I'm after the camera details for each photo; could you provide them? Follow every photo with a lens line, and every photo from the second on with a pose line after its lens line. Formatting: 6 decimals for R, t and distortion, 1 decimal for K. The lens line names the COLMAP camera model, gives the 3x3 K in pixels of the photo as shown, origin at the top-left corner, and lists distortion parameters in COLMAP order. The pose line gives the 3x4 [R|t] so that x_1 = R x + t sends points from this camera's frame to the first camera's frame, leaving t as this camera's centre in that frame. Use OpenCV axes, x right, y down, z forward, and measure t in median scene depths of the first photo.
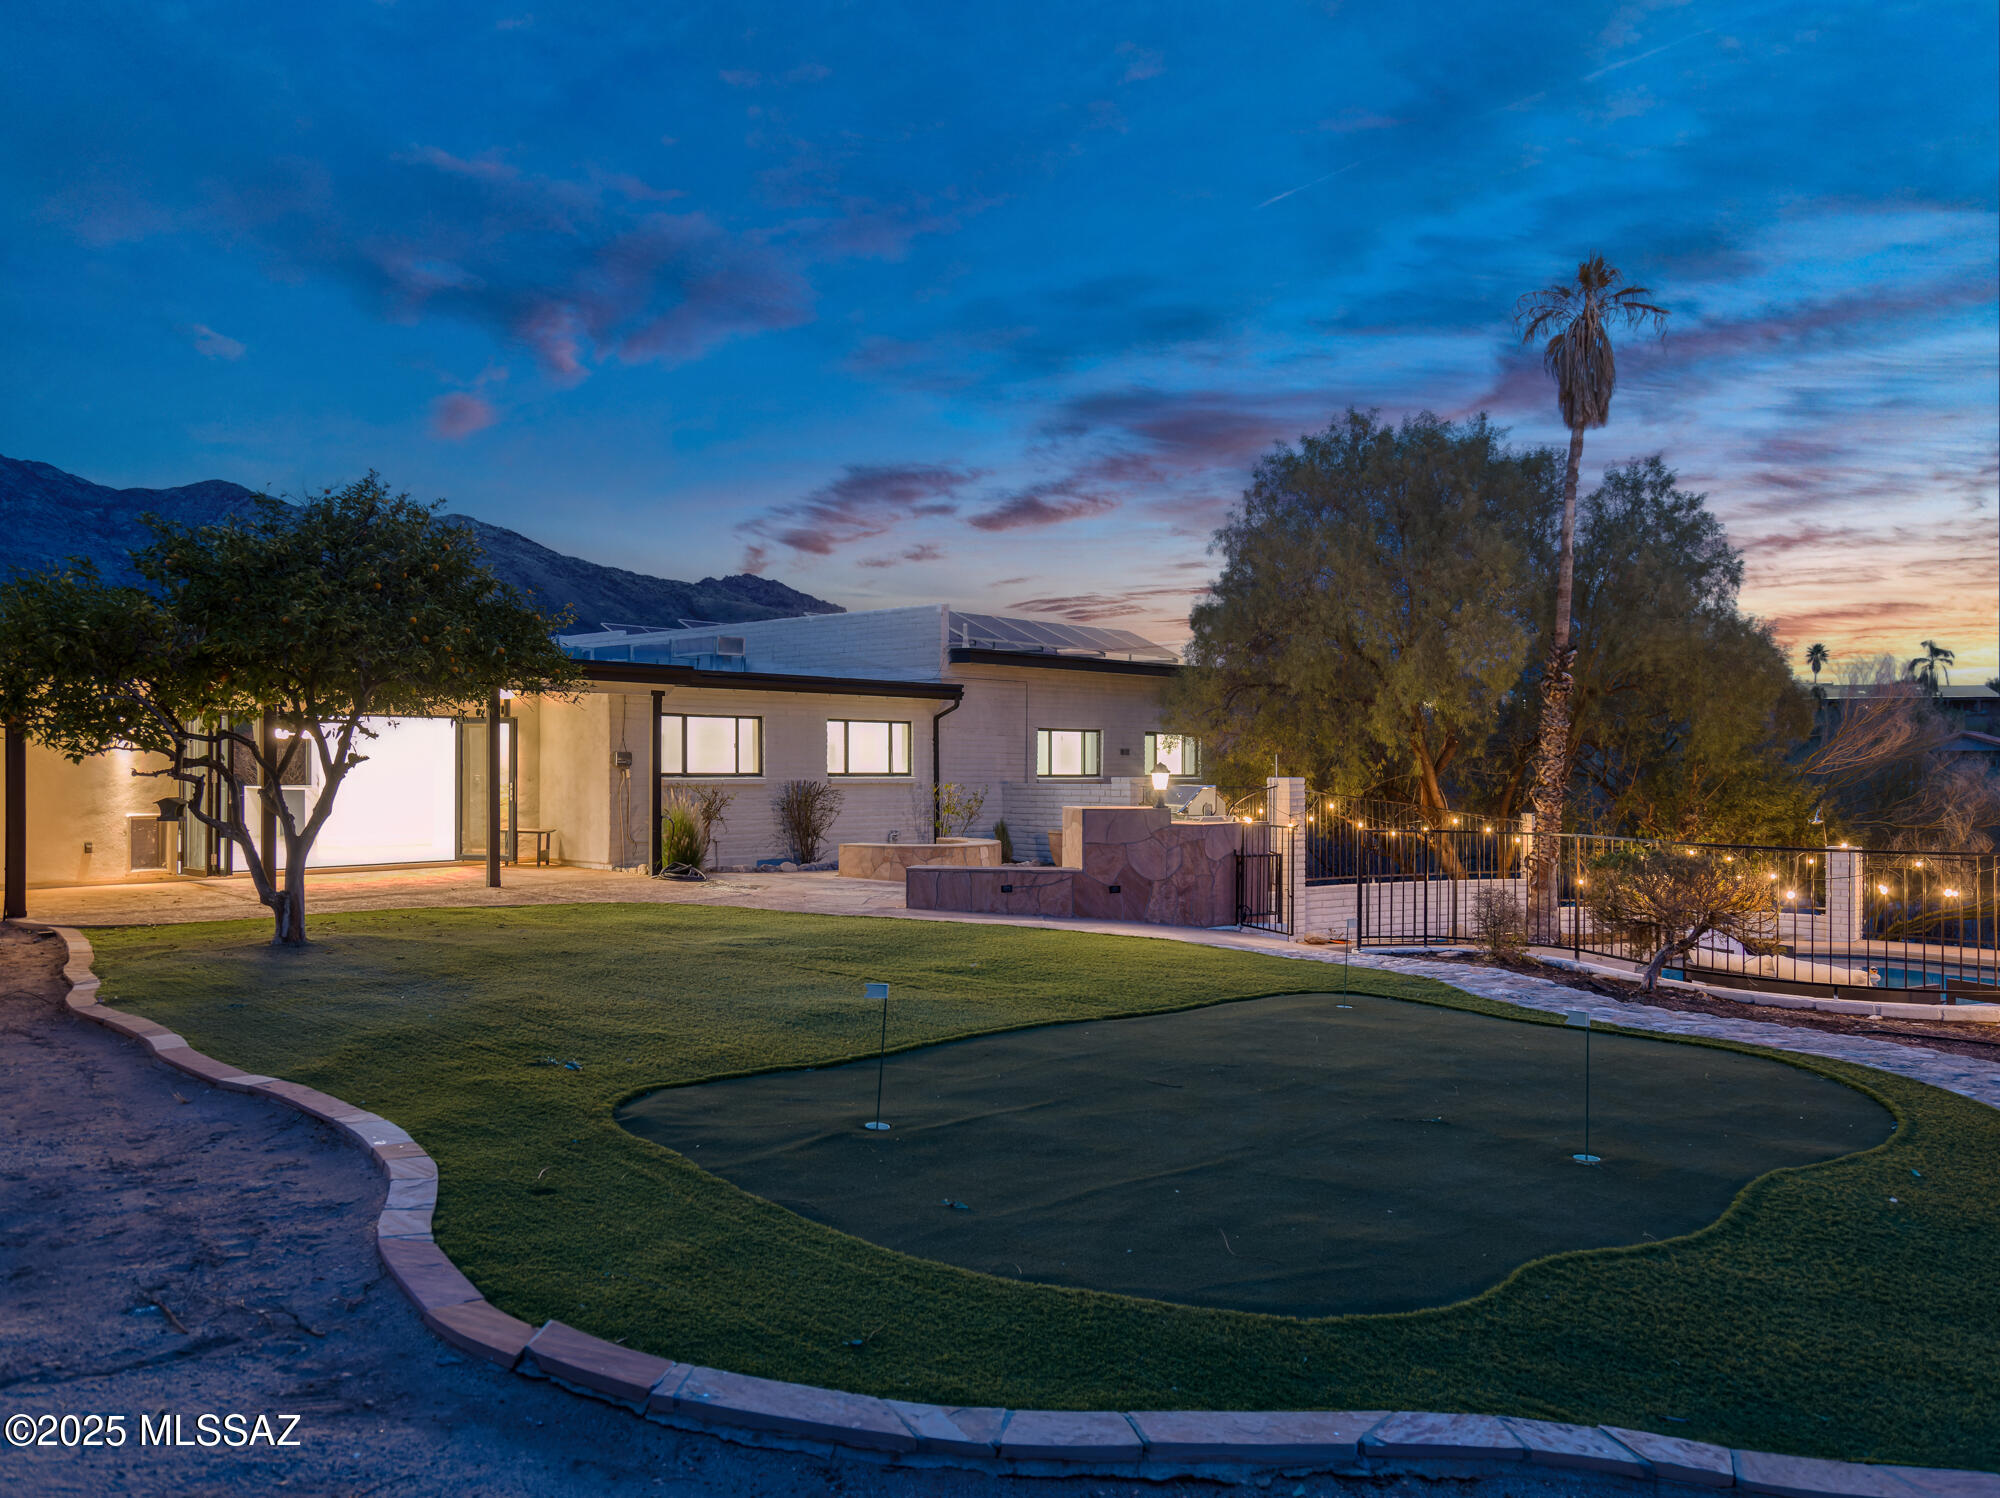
lens RADIAL K [[1485.9, 0, 1000.0], [0, 1485.9, 749.0], [0, 0, 1]] dist [-0.001072, 0.000929]
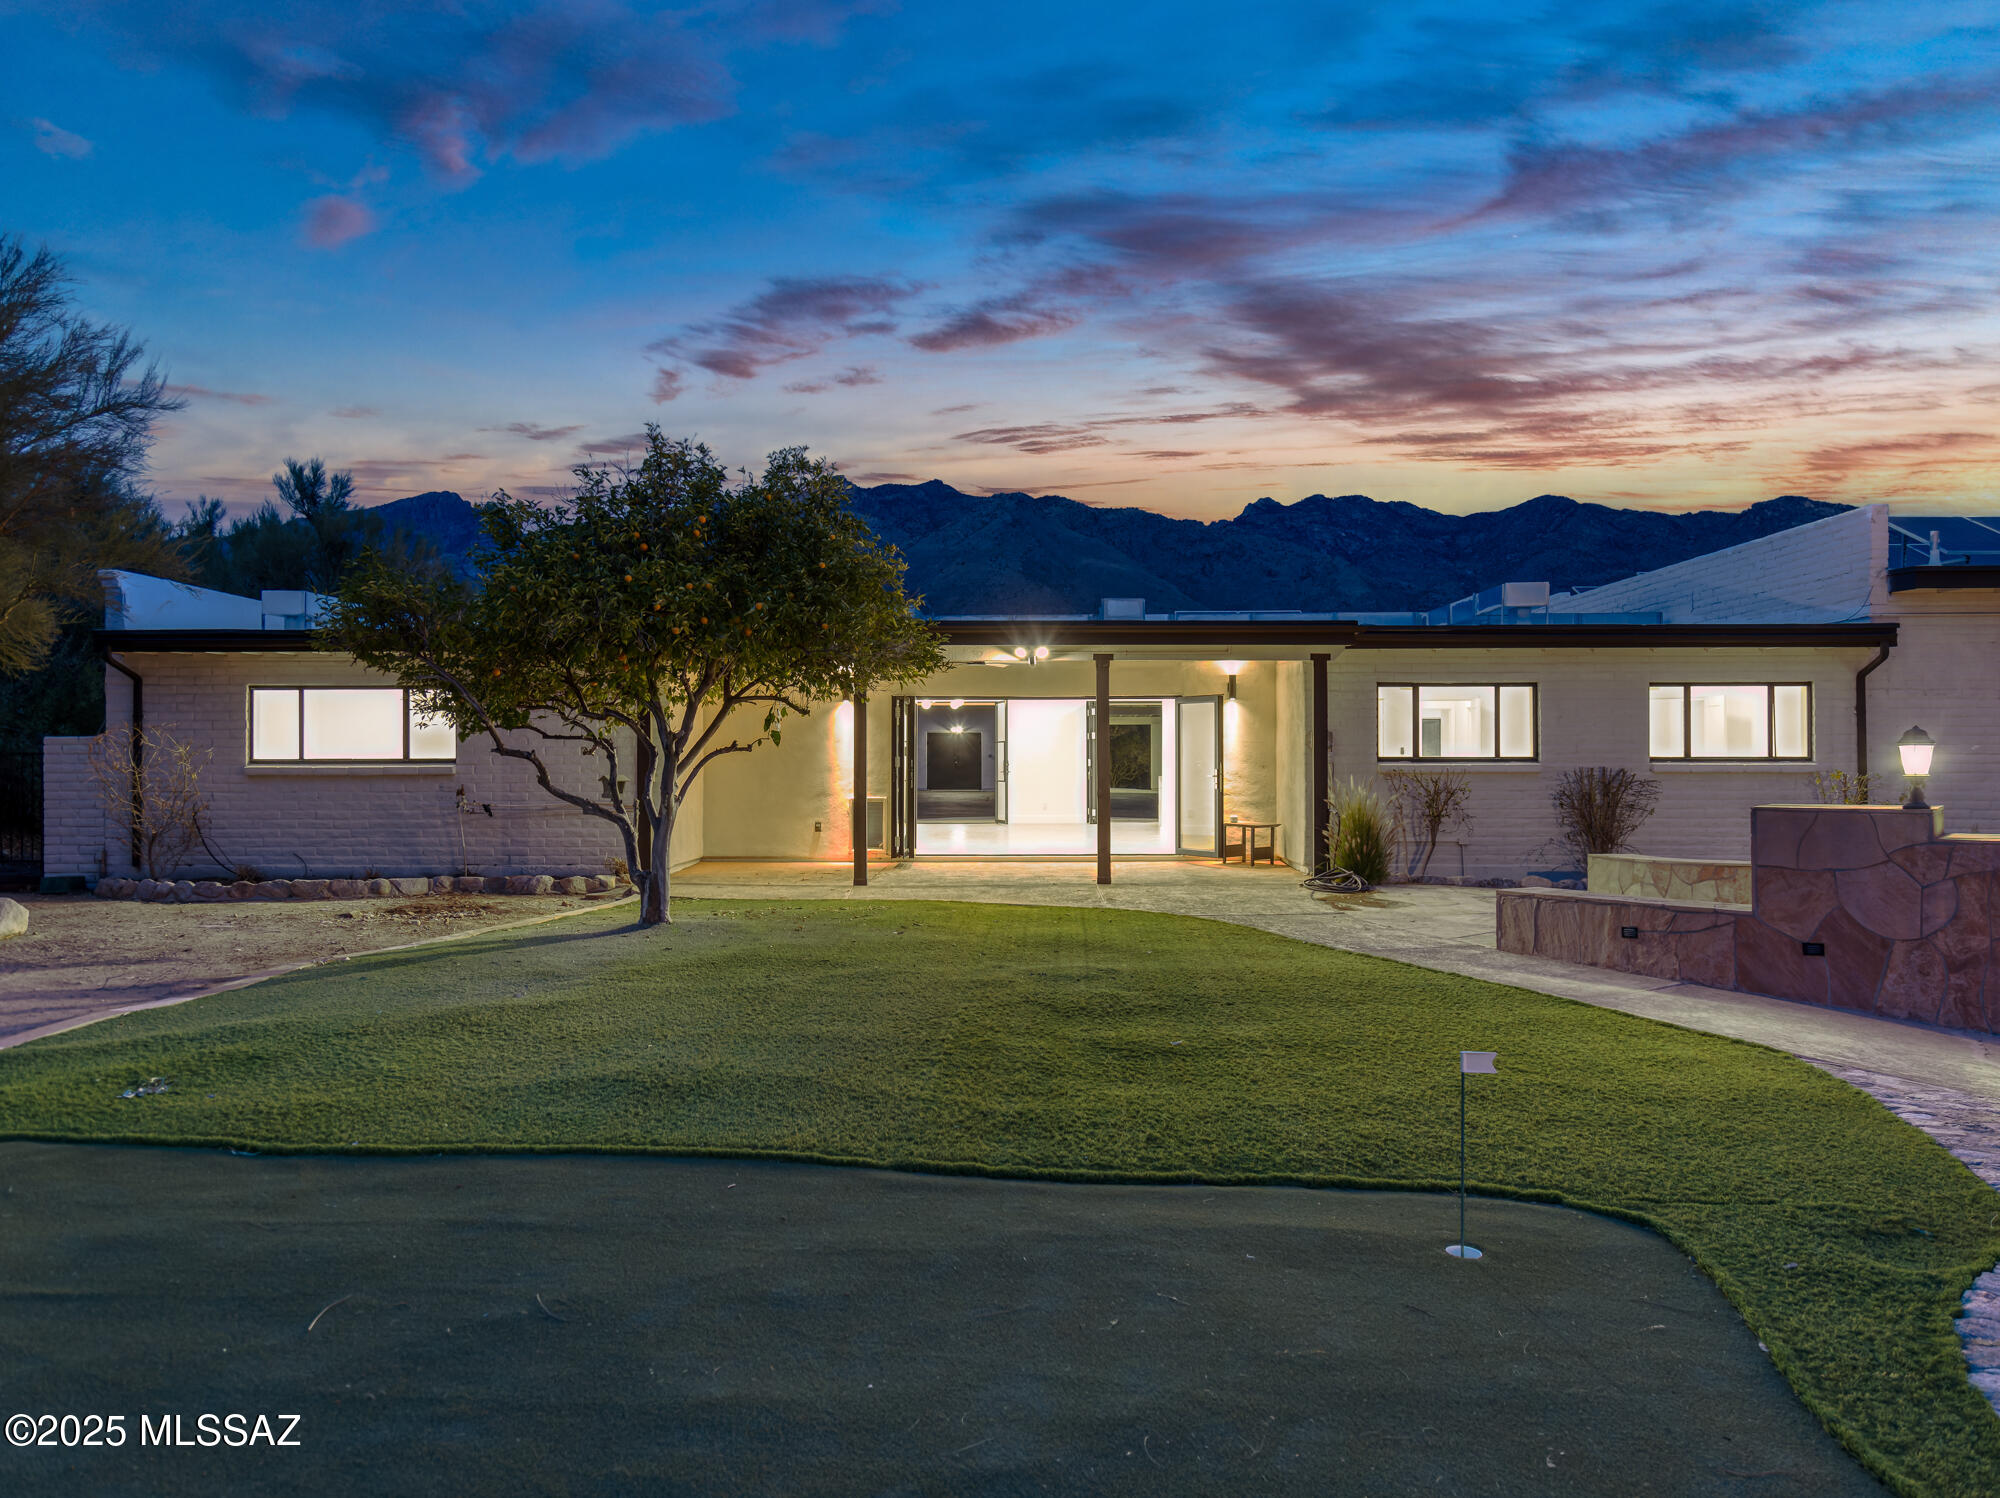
lens RADIAL K [[1485.9, 0, 1000.0], [0, 1485.9, 749.0], [0, 0, 1]] dist [-0.001072, 0.000929]
pose [[0.660729, -0.011616, -0.750535, 0.293816], [0.011409, 0.999920, -0.005432, 0.016718], [0.750538, -0.004974, 0.660809, 0.380906]]
